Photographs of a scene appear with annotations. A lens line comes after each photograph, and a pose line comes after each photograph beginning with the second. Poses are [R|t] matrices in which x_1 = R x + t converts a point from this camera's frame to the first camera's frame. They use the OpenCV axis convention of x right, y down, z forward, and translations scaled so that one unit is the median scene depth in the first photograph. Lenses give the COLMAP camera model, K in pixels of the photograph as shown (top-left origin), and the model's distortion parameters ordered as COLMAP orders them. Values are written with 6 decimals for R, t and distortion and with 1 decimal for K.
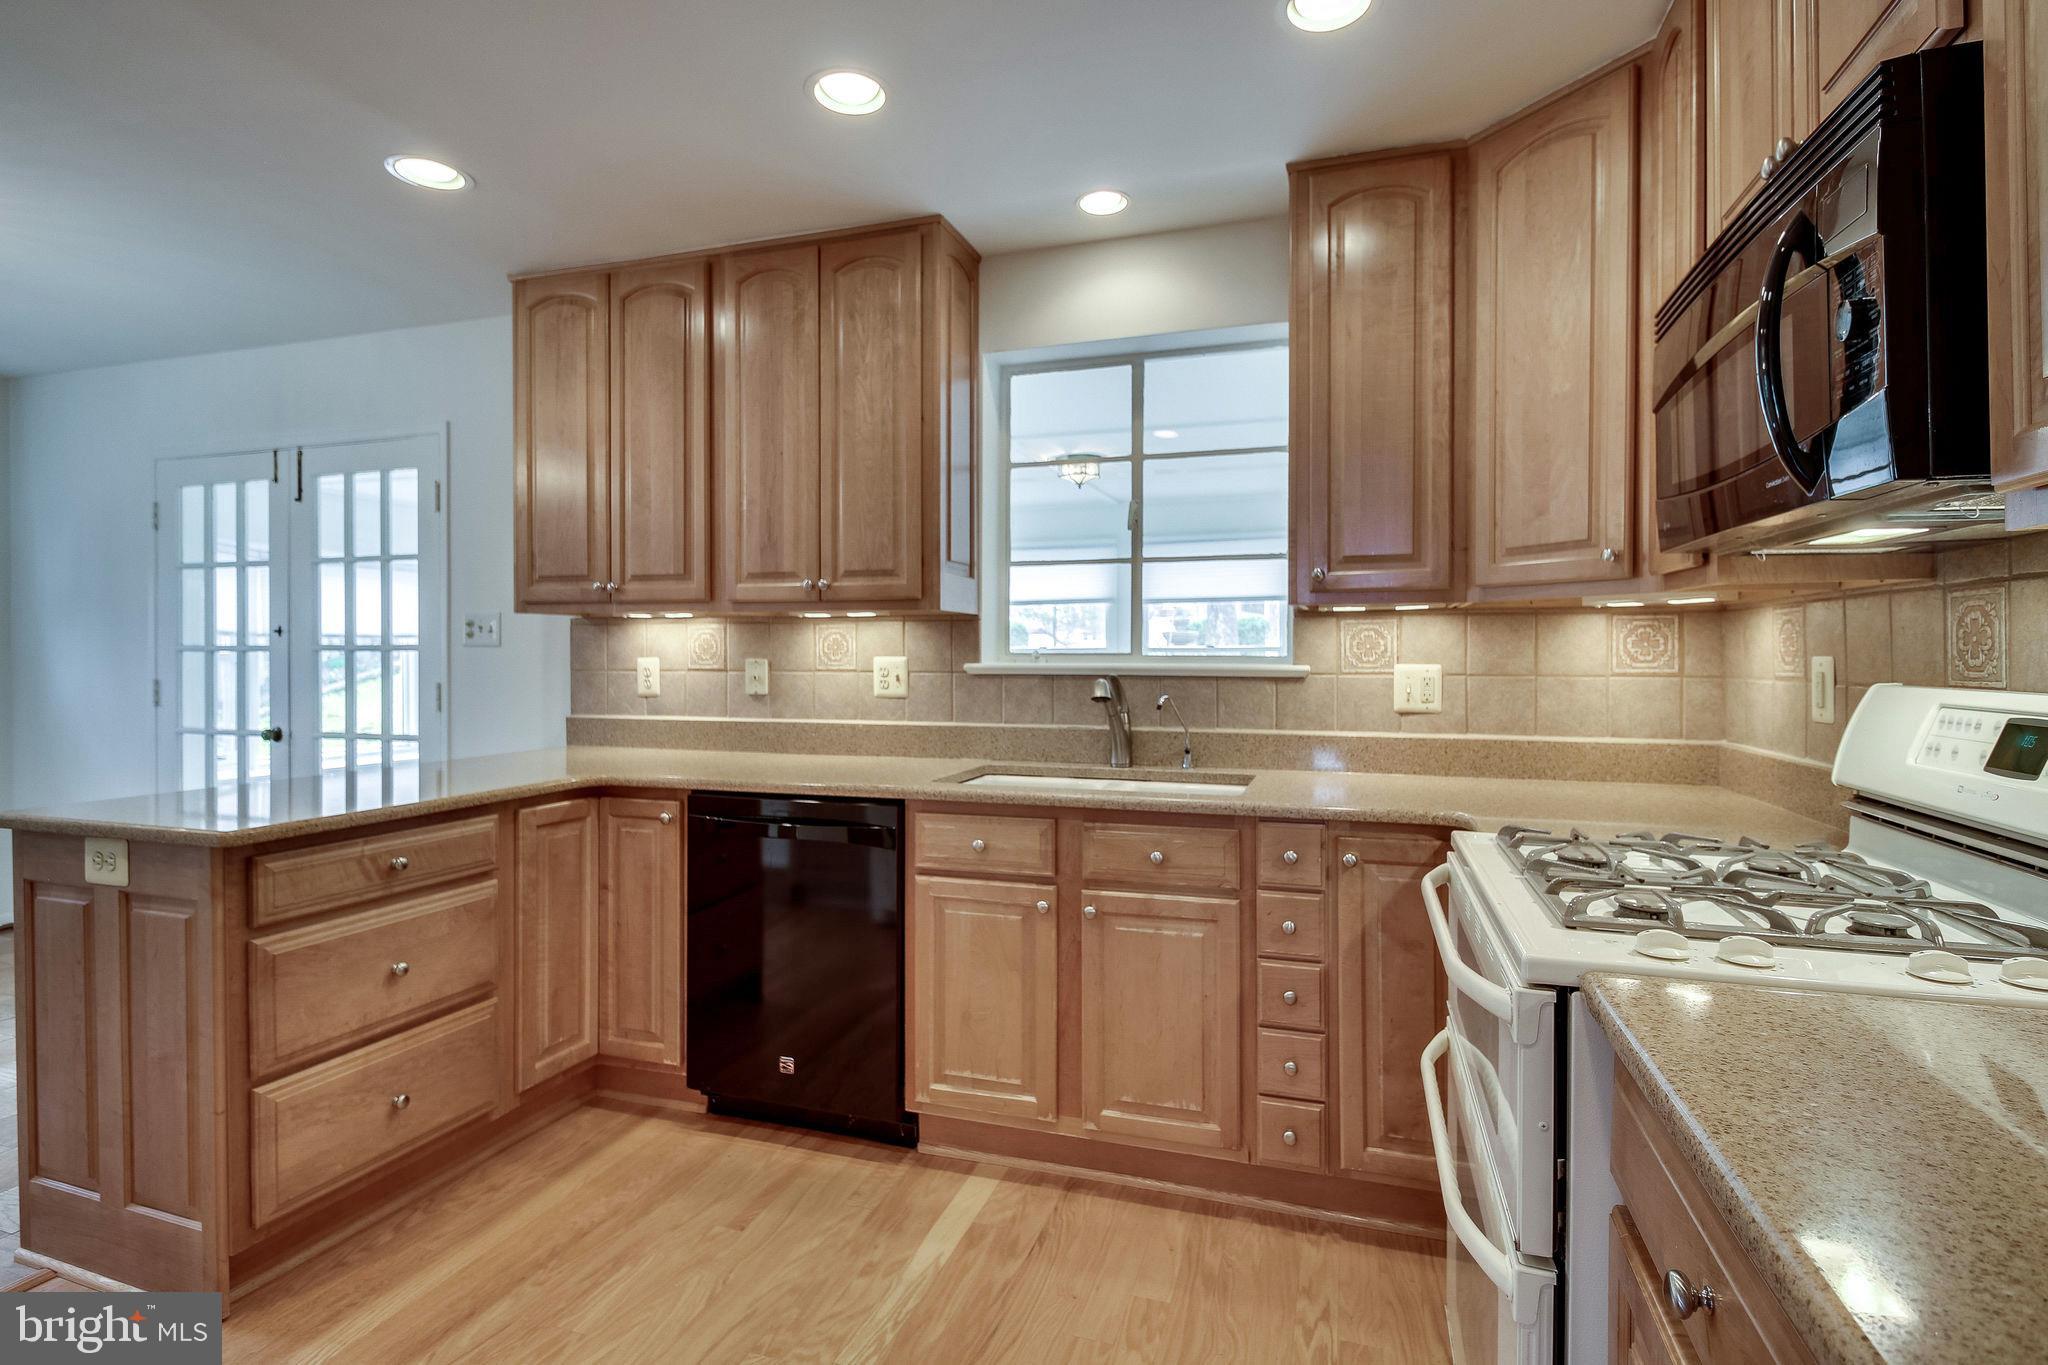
lens RADIAL K [[989.6, 0, 1050.9], [0, 989.6, 664.4], [0, 0, 1]] dist [0.000639, -0.000338]
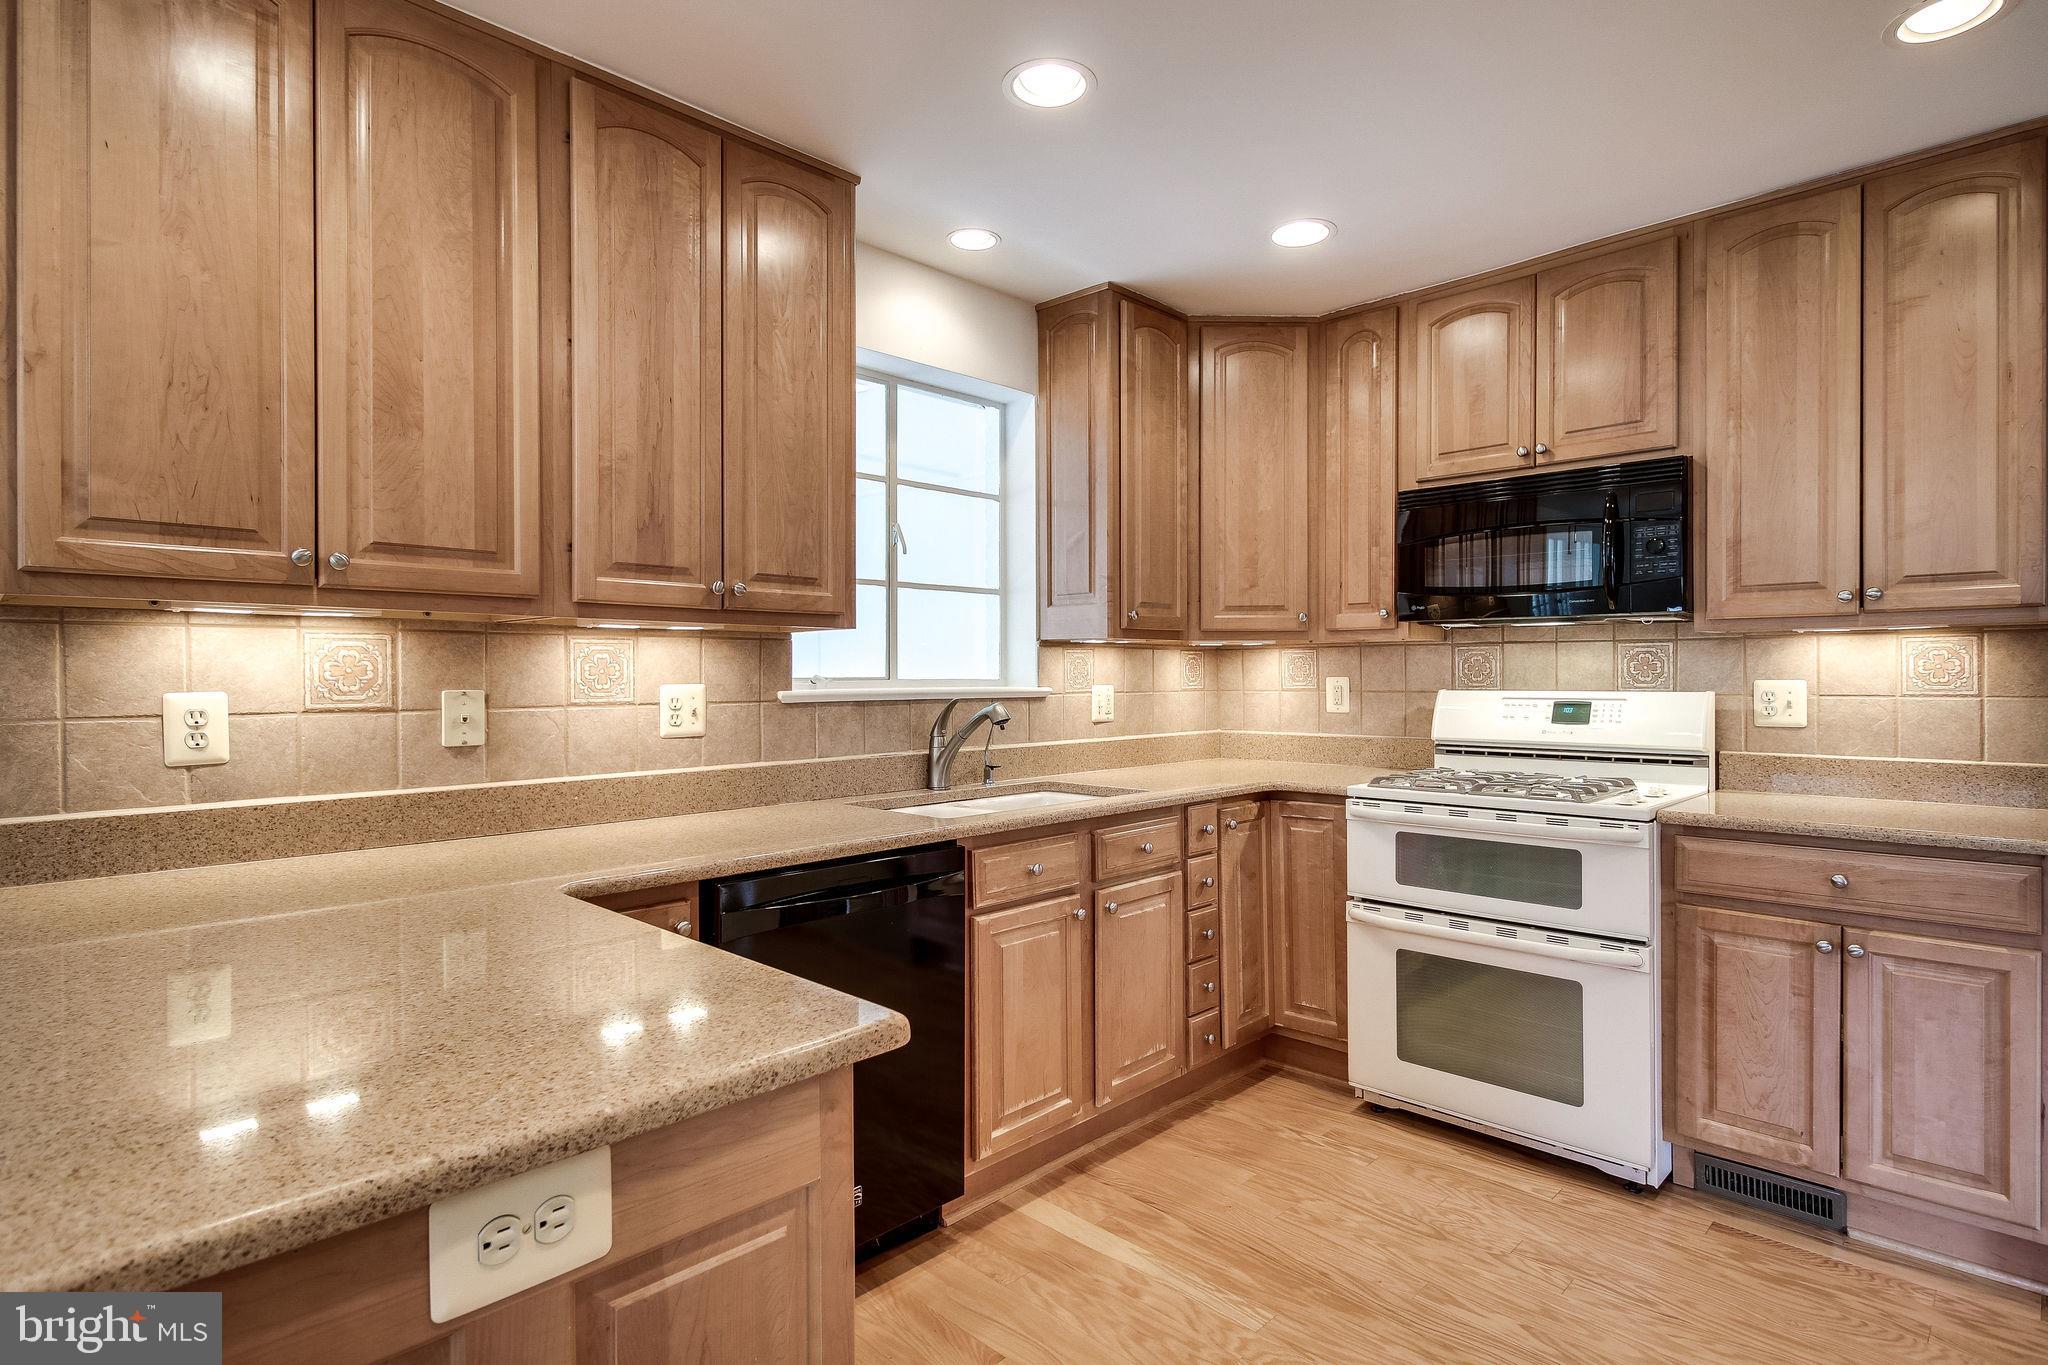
lens RADIAL K [[1040.6, 0, 1040.6], [0, 1040.6, 685.1], [0, 0, 1]] dist [0.004019, 0.000093]
pose [[0.445381, -0.011182, 0.895272, -0.794403], [0.014609, 0.999880, 0.005221, -0.007354], [-0.895222, 0.010754, 0.445490, 0.411114]]
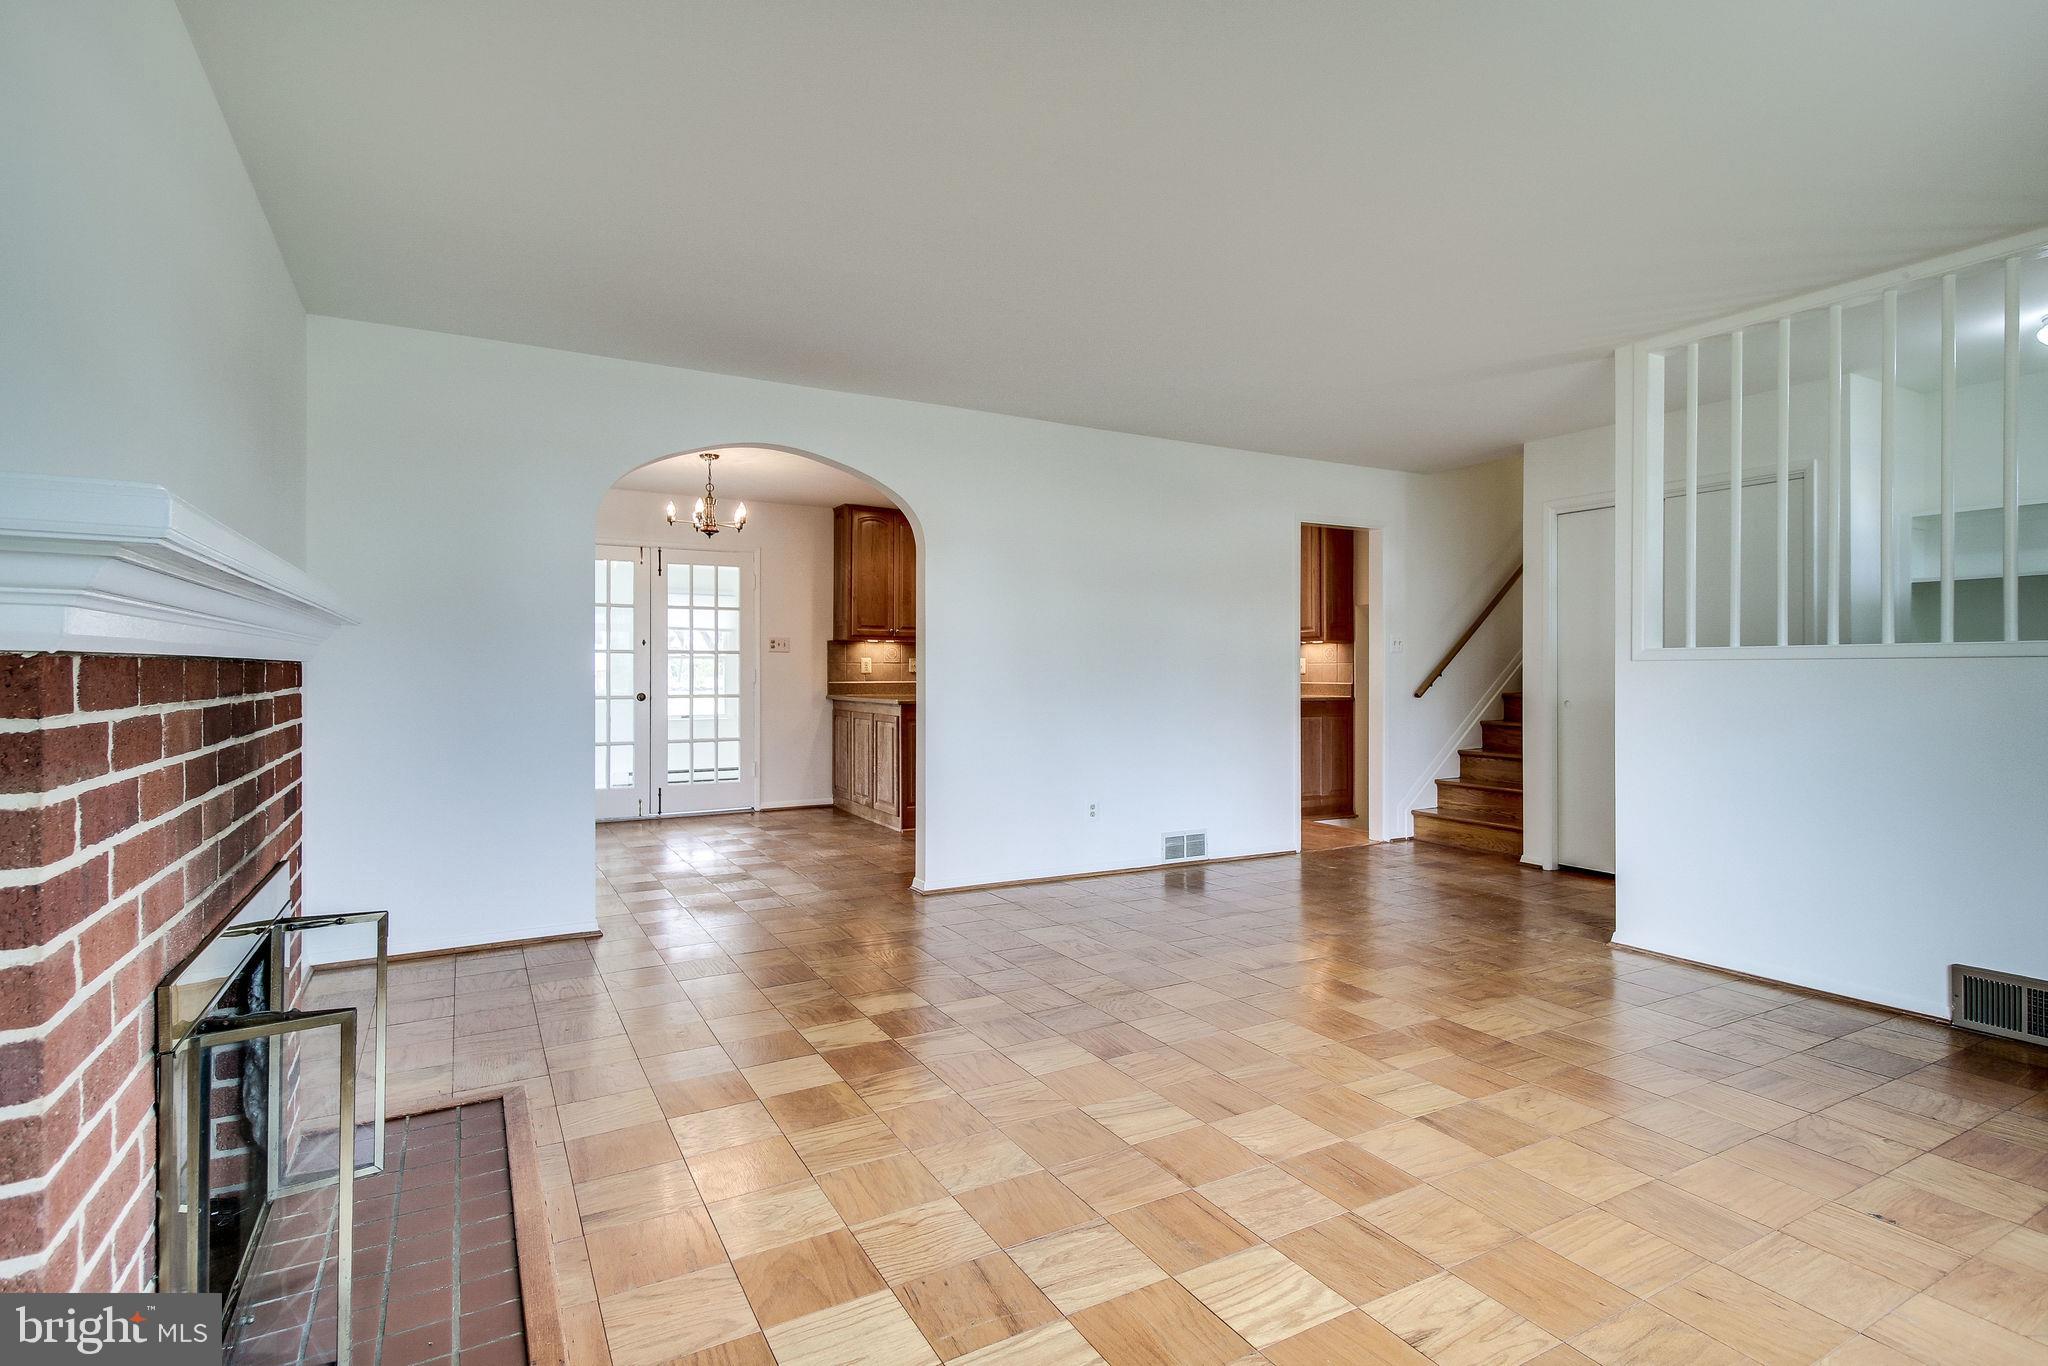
lens RADIAL K [[989.6, 0, 1050.9], [0, 989.6, 664.9], [0, 0, 1]] dist [0.000639, -0.000338]
pose [[0.671210, 0.003282, 0.741260, -2.186966], [0.005737, 0.999937, -0.009622, 0.042222], [-0.741245, 0.010711, 0.671149, -1.128190]]
